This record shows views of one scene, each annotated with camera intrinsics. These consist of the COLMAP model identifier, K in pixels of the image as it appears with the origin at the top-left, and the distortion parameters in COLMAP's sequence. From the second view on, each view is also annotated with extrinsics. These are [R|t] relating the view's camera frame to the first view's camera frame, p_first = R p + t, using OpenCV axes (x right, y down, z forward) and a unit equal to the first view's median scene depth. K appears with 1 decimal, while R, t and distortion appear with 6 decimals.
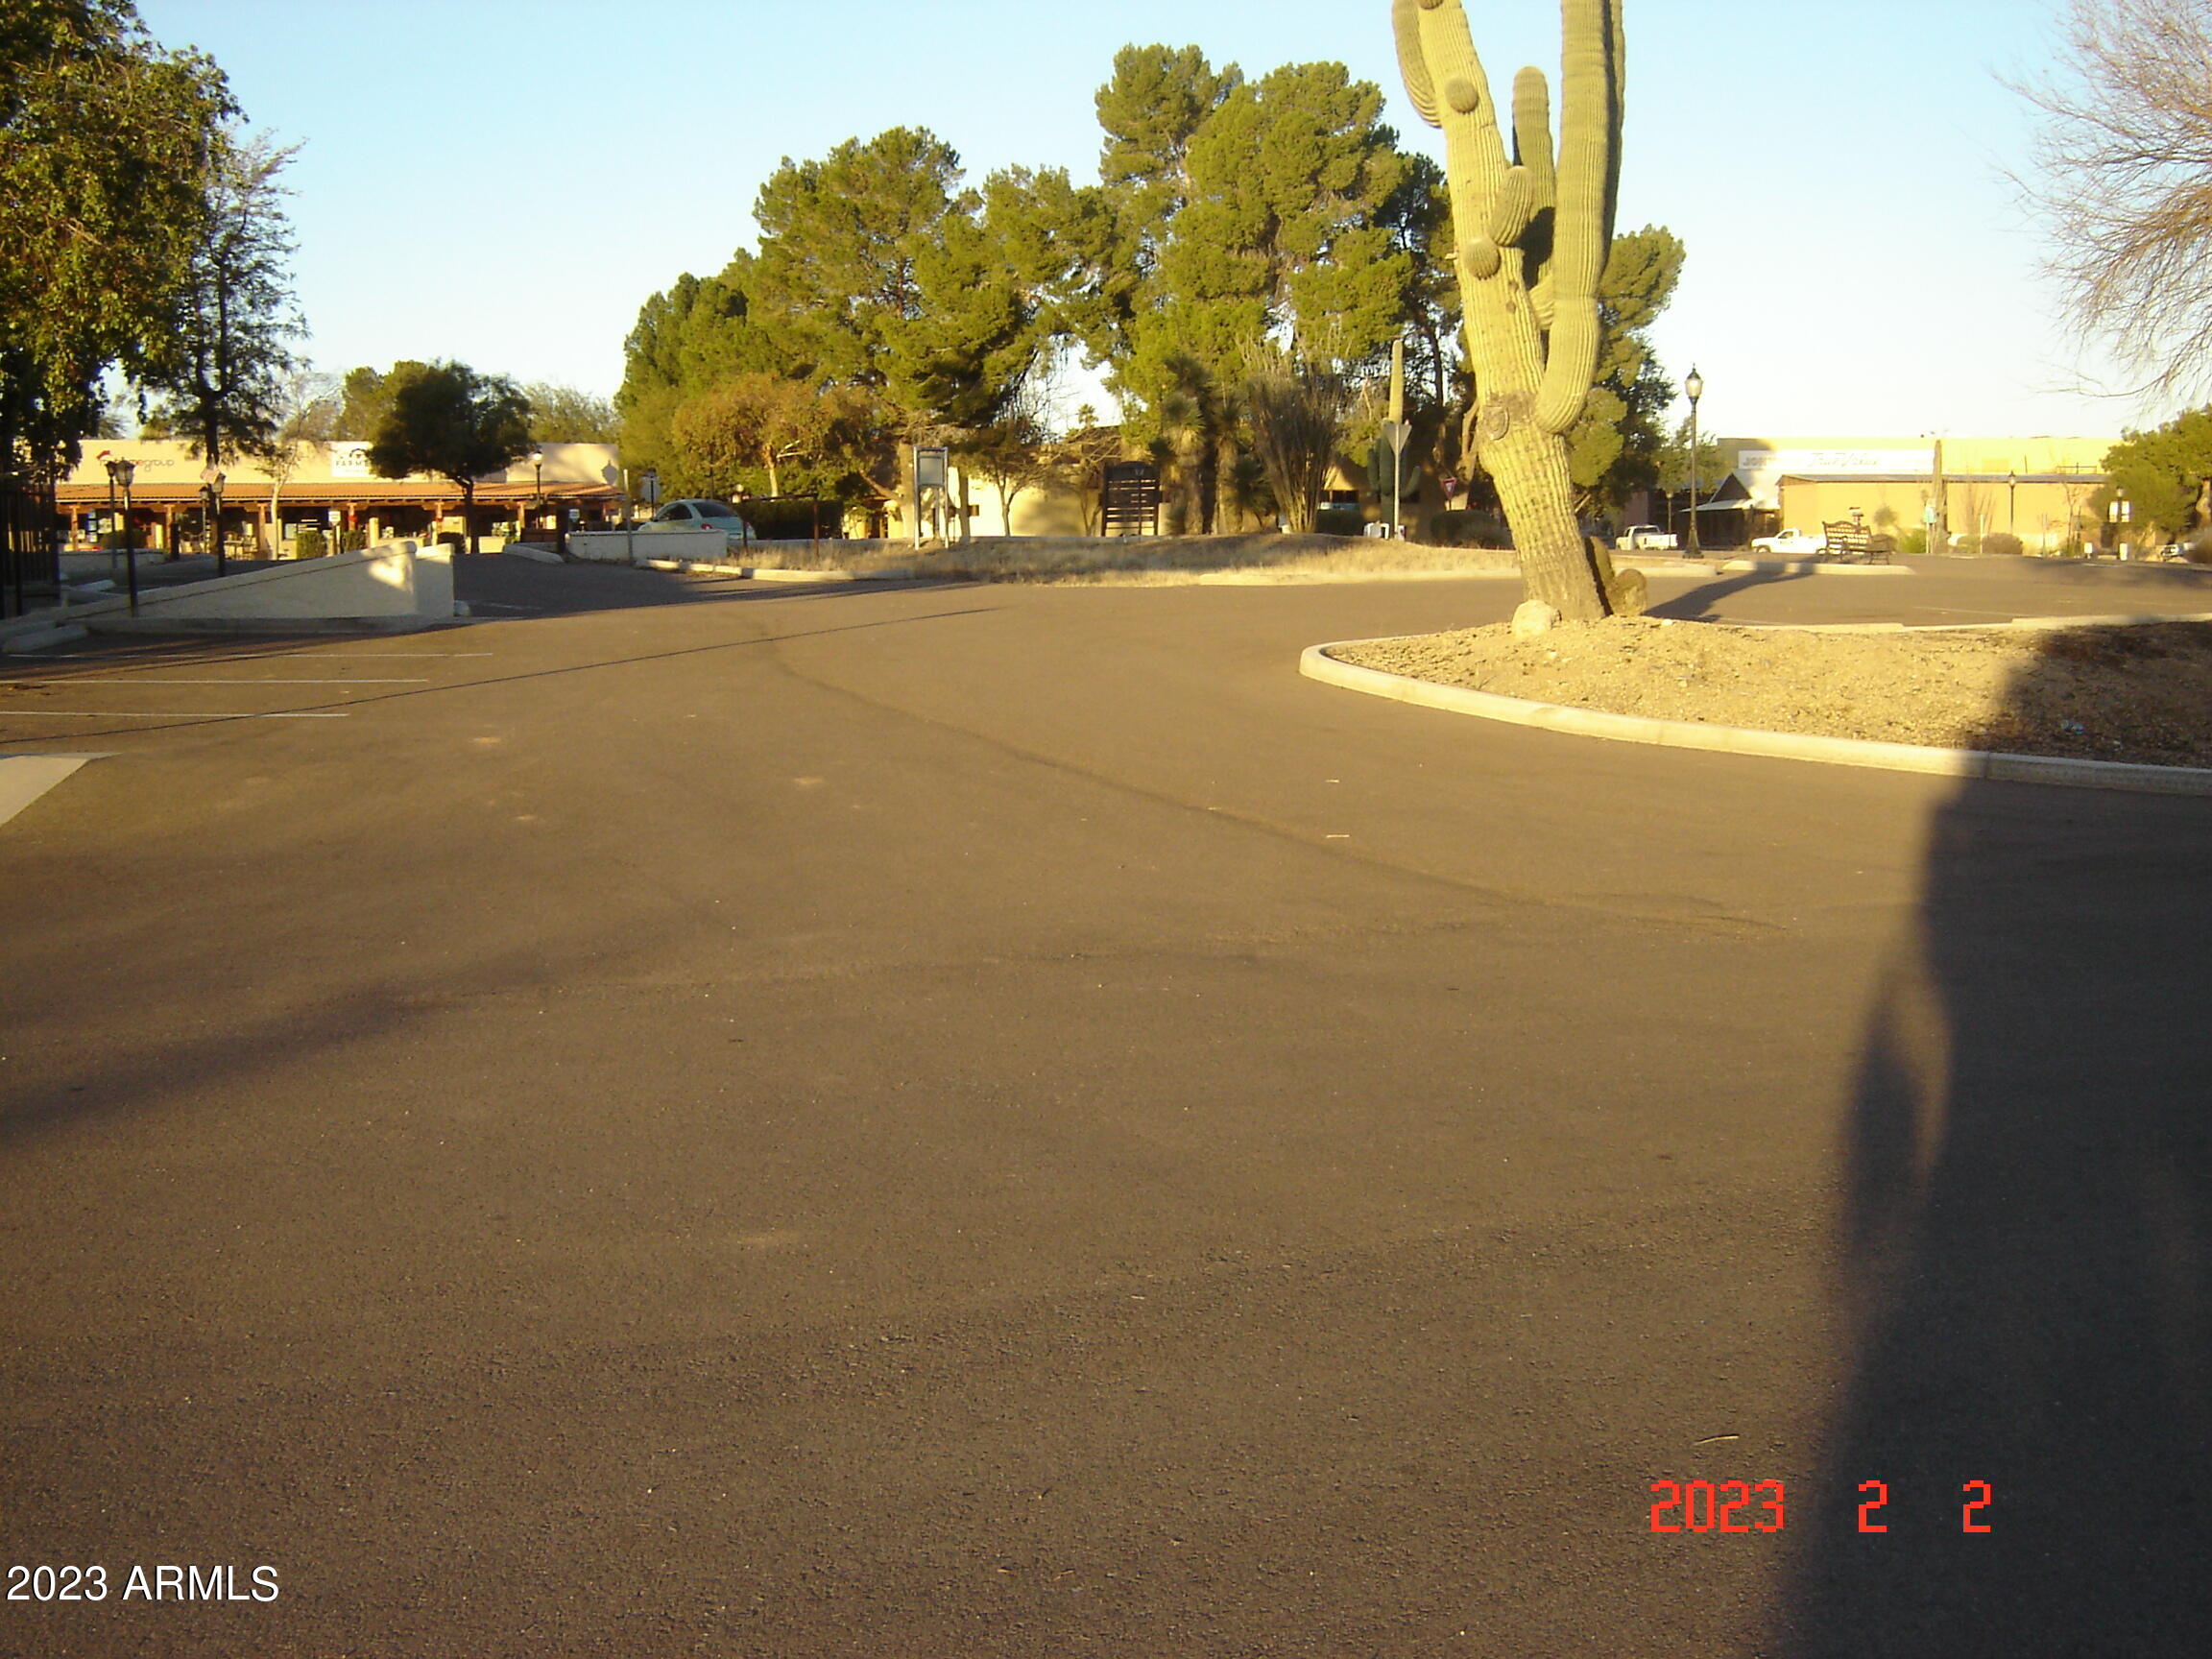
lens RADIAL K [[2486.7, 0, 1110.9], [0, 2486.7, 828.0], [0, 0, 1]] dist [-0.139823, 0.000000]
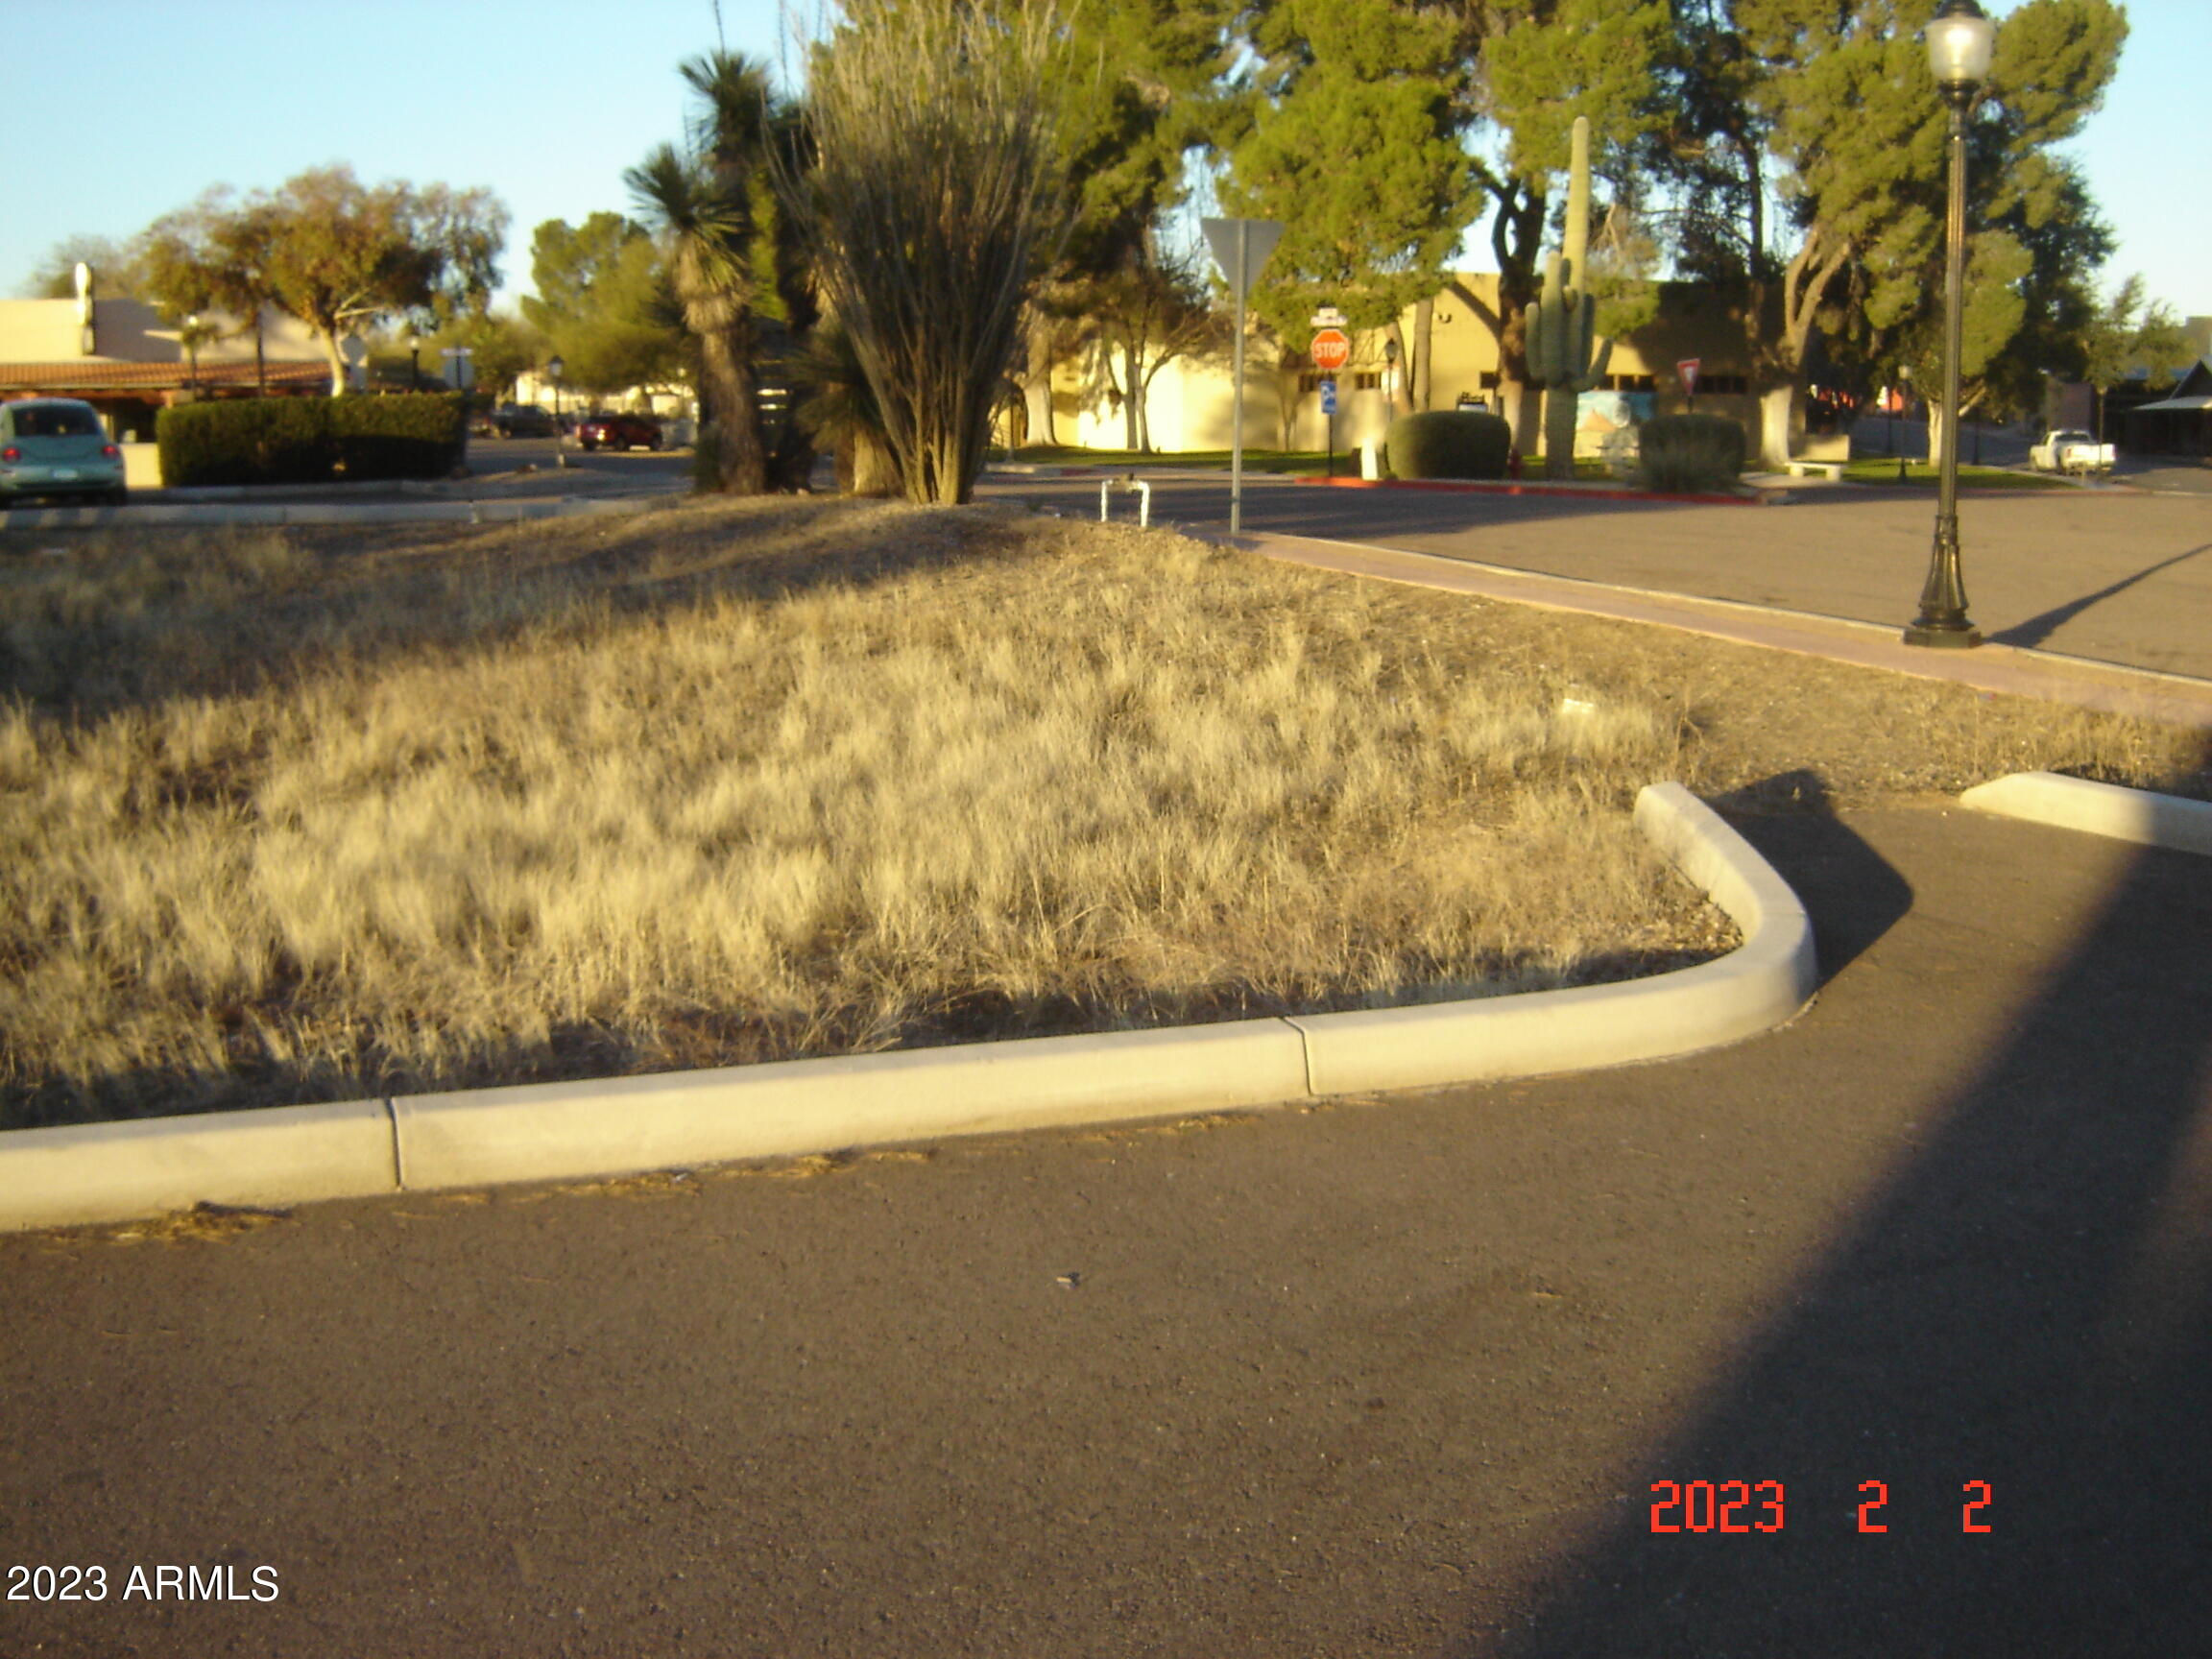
lens RADIAL K [[2486.7, 0, 1120.1], [0, 2486.7, 835.2], [0, 0, 1]] dist [-0.139823, 0.000000]
pose [[0.984501, 0.038440, -0.171112, 0.084660], [-0.029439, 0.998061, 0.054834, -0.043726], [0.172888, -0.048947, 0.983725, 0.307094]]
